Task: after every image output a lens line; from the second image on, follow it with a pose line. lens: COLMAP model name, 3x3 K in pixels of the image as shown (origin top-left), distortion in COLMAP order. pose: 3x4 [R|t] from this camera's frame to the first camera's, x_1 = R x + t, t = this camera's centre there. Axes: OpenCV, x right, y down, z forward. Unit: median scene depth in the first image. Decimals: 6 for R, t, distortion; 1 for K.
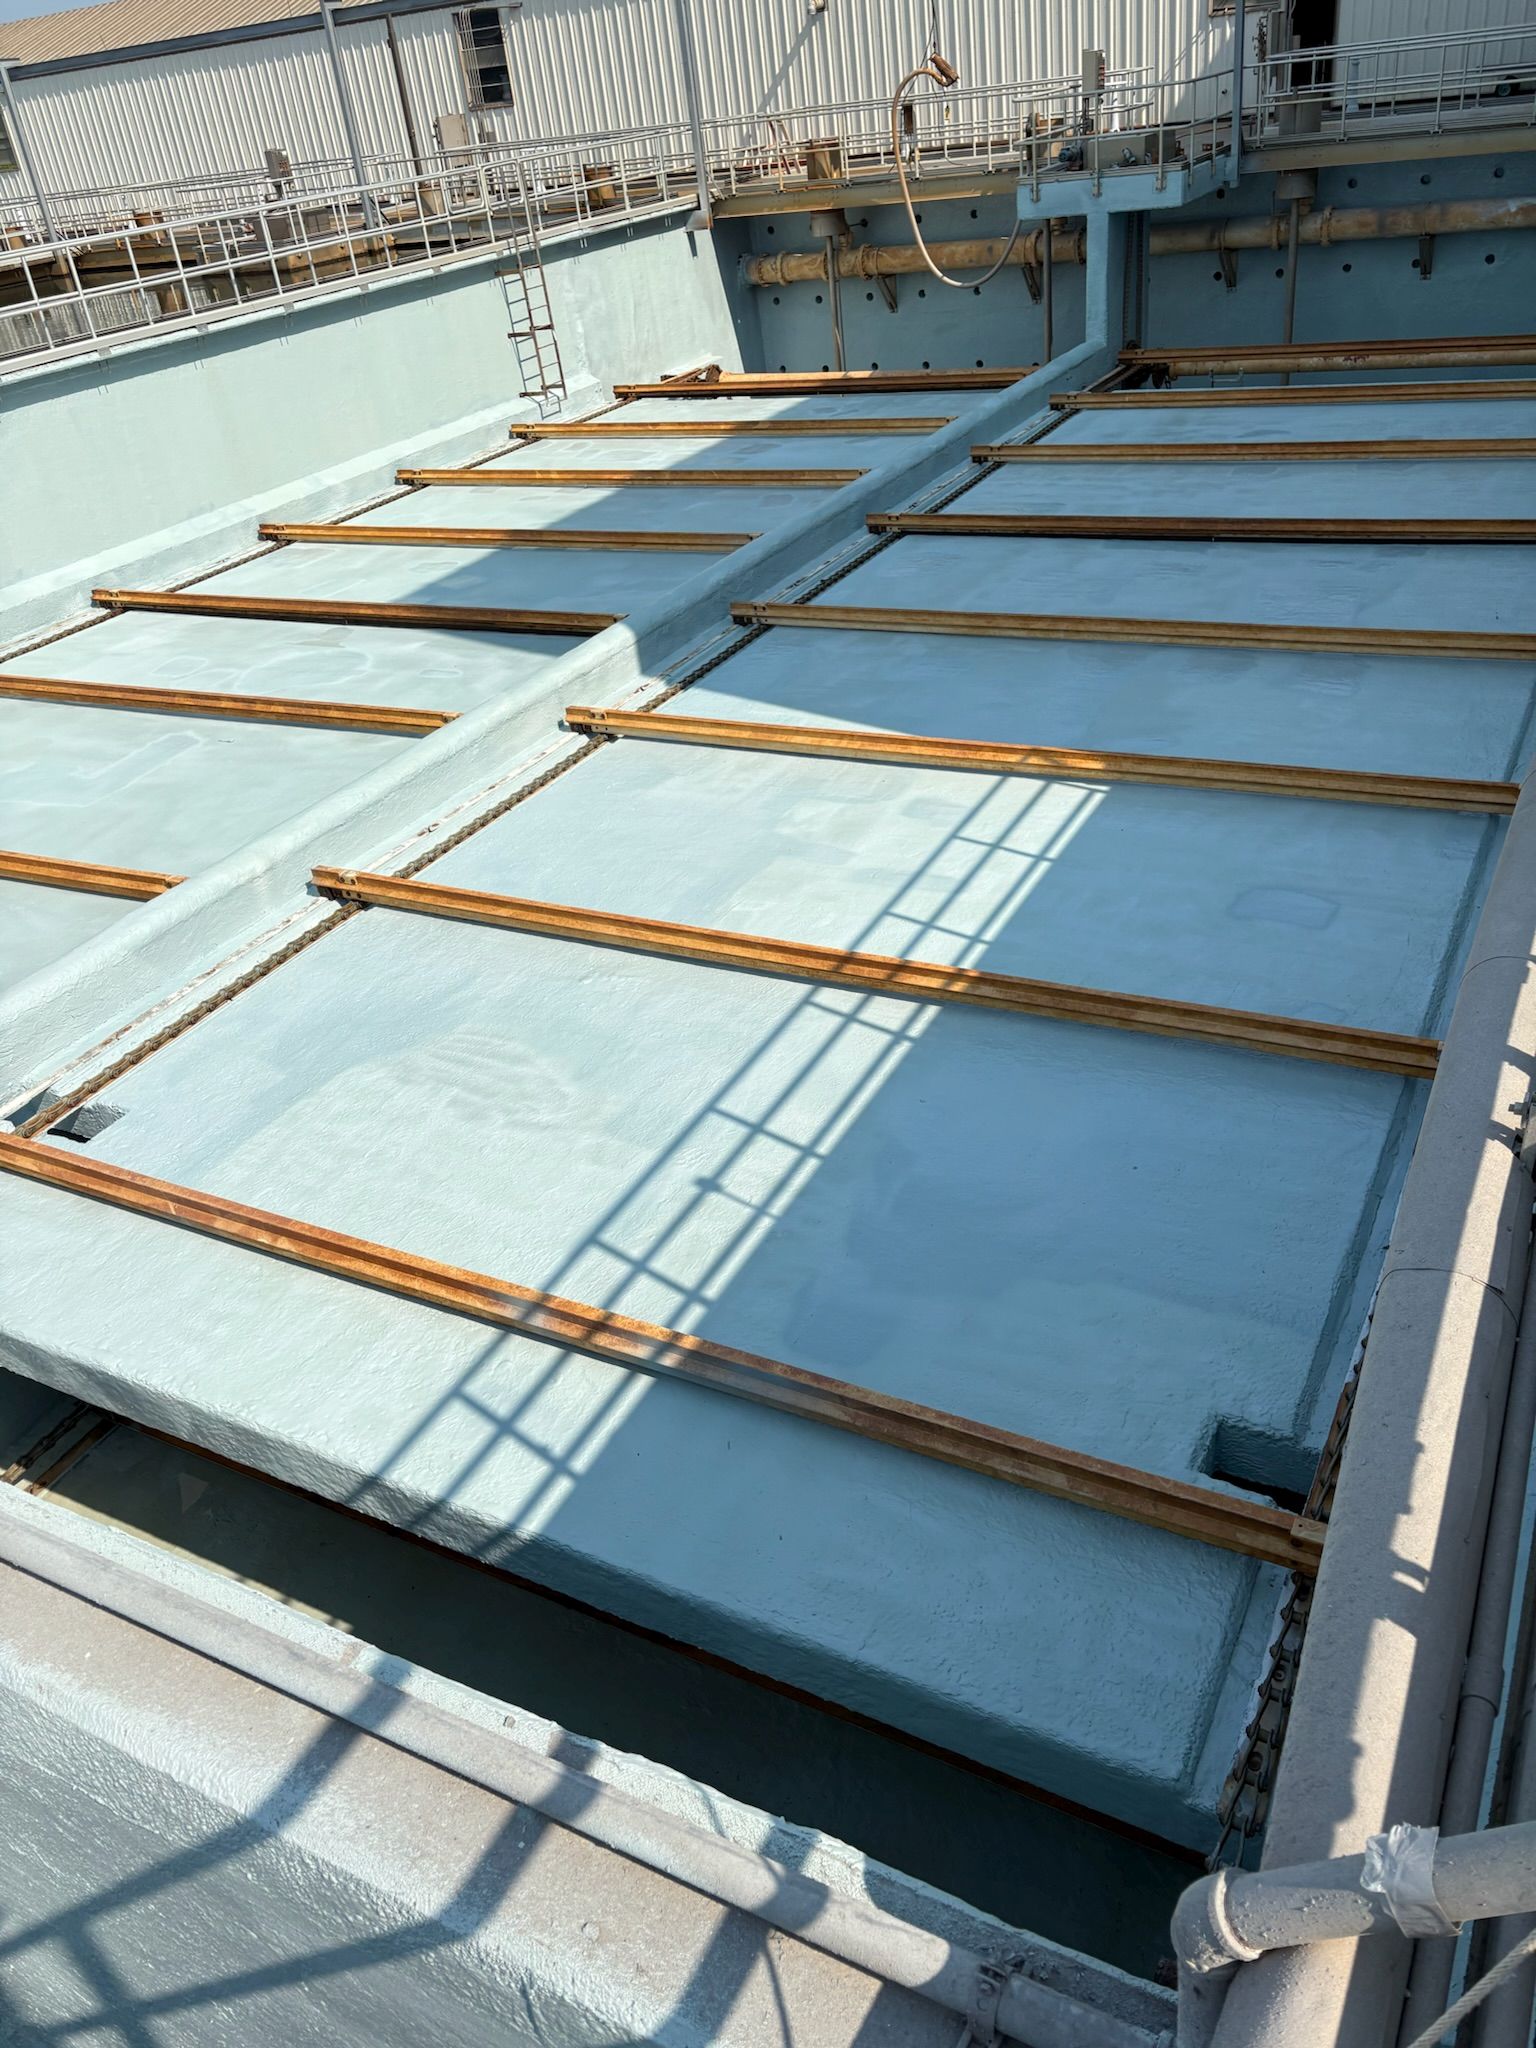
lens RADIAL K [[1549.1, 0, 768.0], [0, 1549.1, 1024.0], [0, 0, 1]] dist [0.113762, -0.132537]
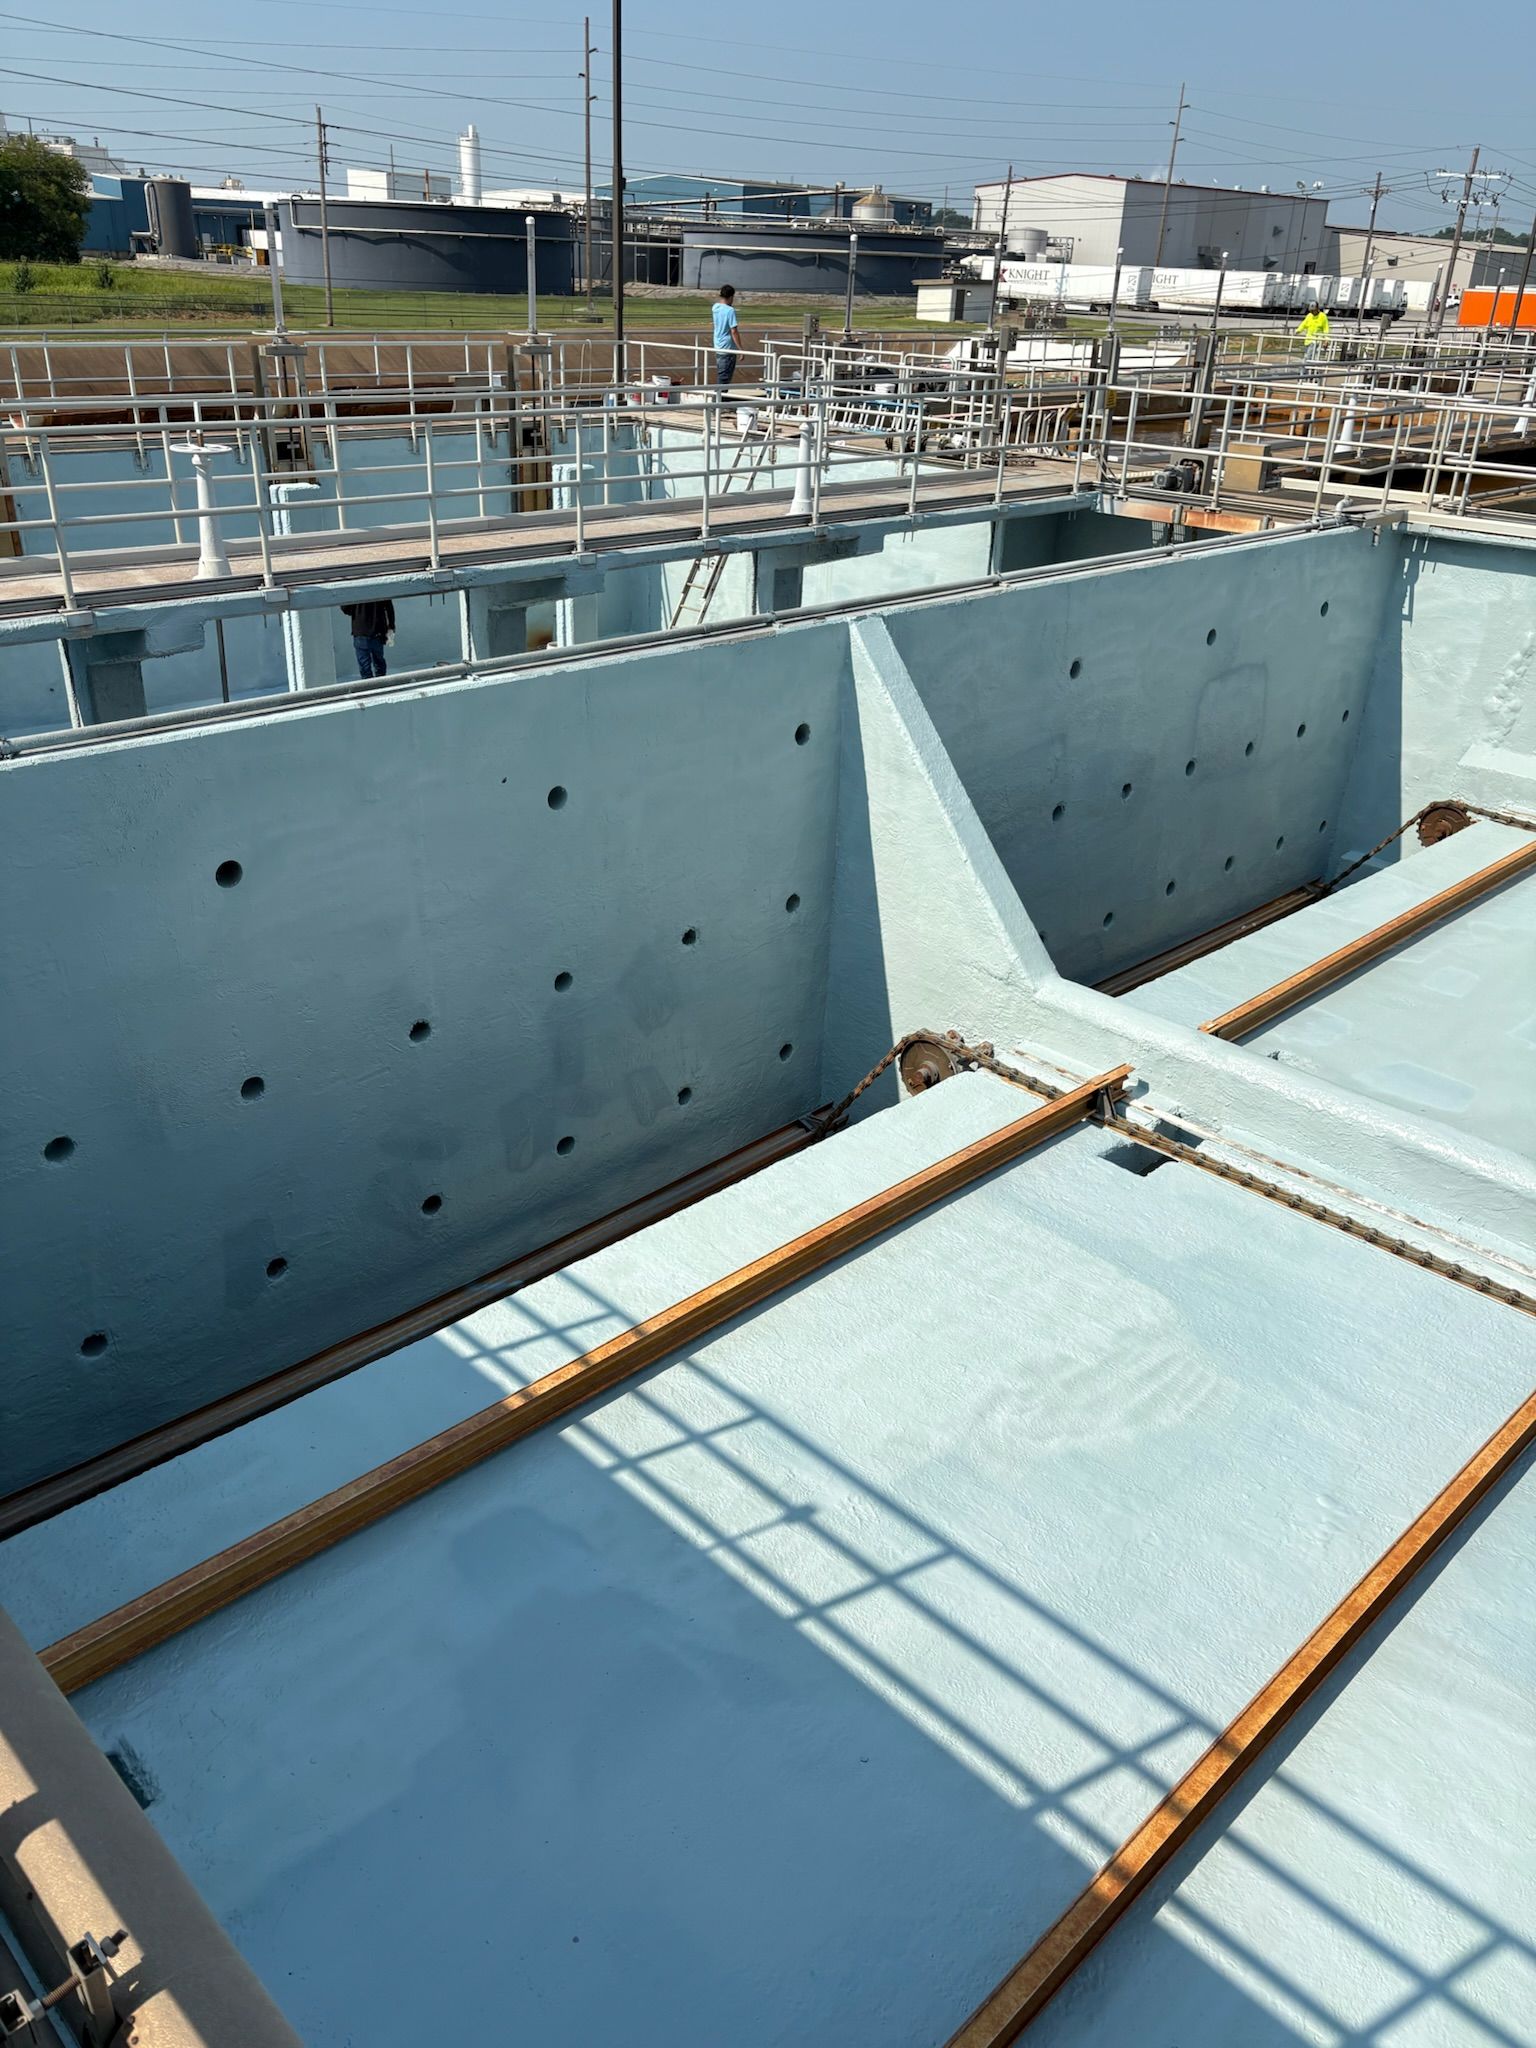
lens RADIAL K [[1545.3, 0, 768.0], [0, 1545.3, 1024.0], [0, 0, 1]] dist [-0.002911, -0.006046]
pose [[-0.294976, 0.516466, -0.803898, 0.458828], [-0.504978, 0.629977, 0.590023, -0.503378], [0.811164, 0.579993, 0.074975, 0.667185]]
